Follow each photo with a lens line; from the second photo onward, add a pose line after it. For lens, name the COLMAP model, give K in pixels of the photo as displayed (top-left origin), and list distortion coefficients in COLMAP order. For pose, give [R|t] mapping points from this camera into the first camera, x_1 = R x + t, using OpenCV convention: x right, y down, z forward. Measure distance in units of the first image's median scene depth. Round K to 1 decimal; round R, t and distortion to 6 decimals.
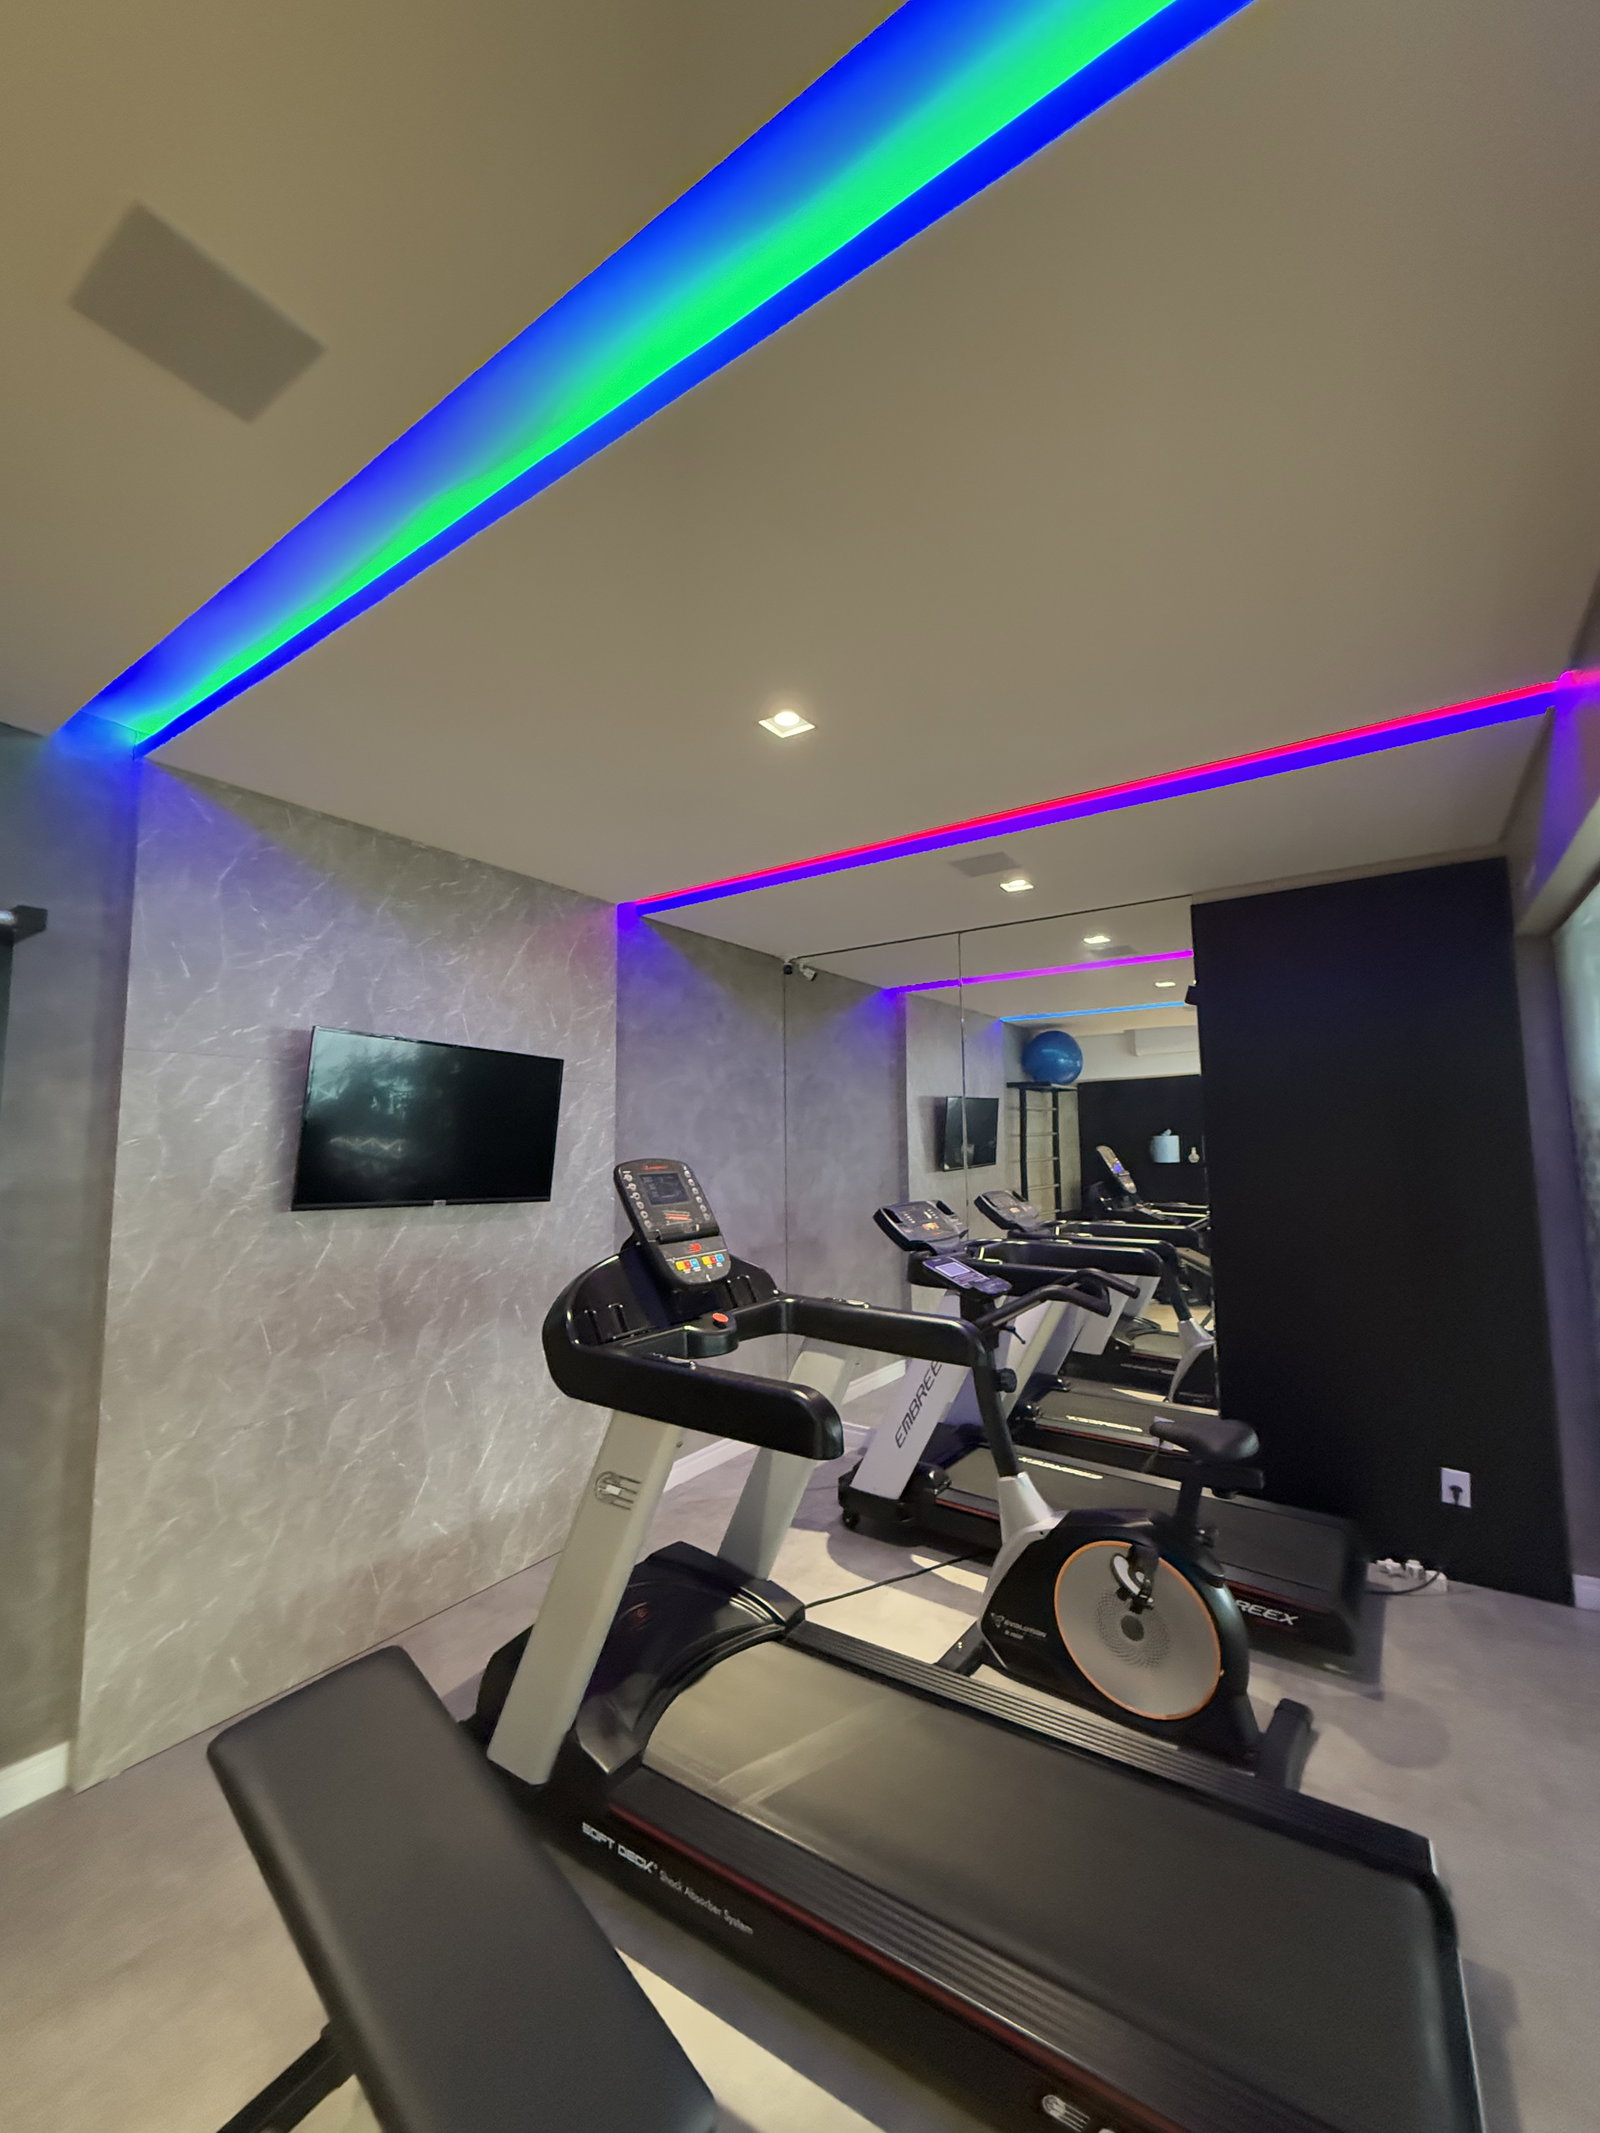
lens RADIAL K [[853.8, 0, 791.5], [0, 853.8, 1069.1], [0, 0, 1]] dist [0.001189, -0.000055]
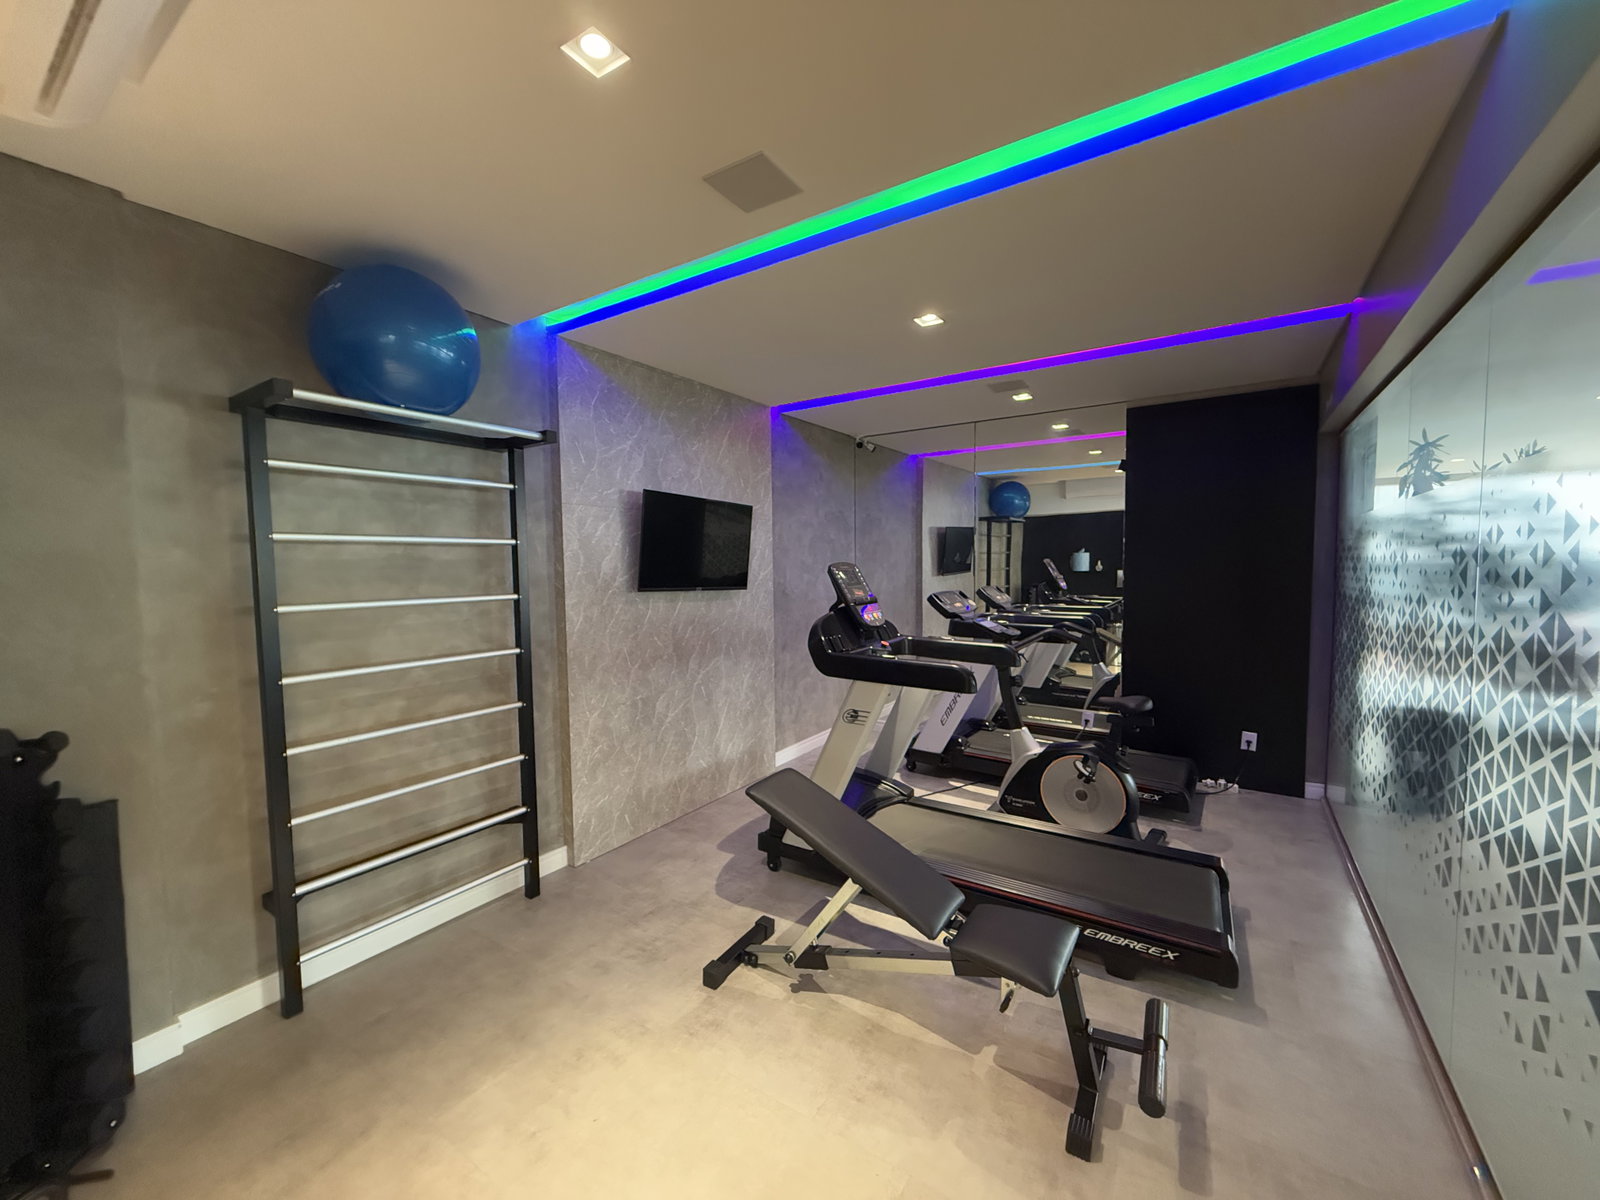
lens RADIAL K [[640.4, 0, 792.9], [0, 640.4, 608.0], [0, 0, 1]] dist [0.001189, -0.000055]
pose [[0.999892, -0.004027, 0.014127, -0.220972], [0.001732, 0.987303, 0.158842, -0.014088], [-0.014587, -0.158800, 0.987203, -0.299722]]
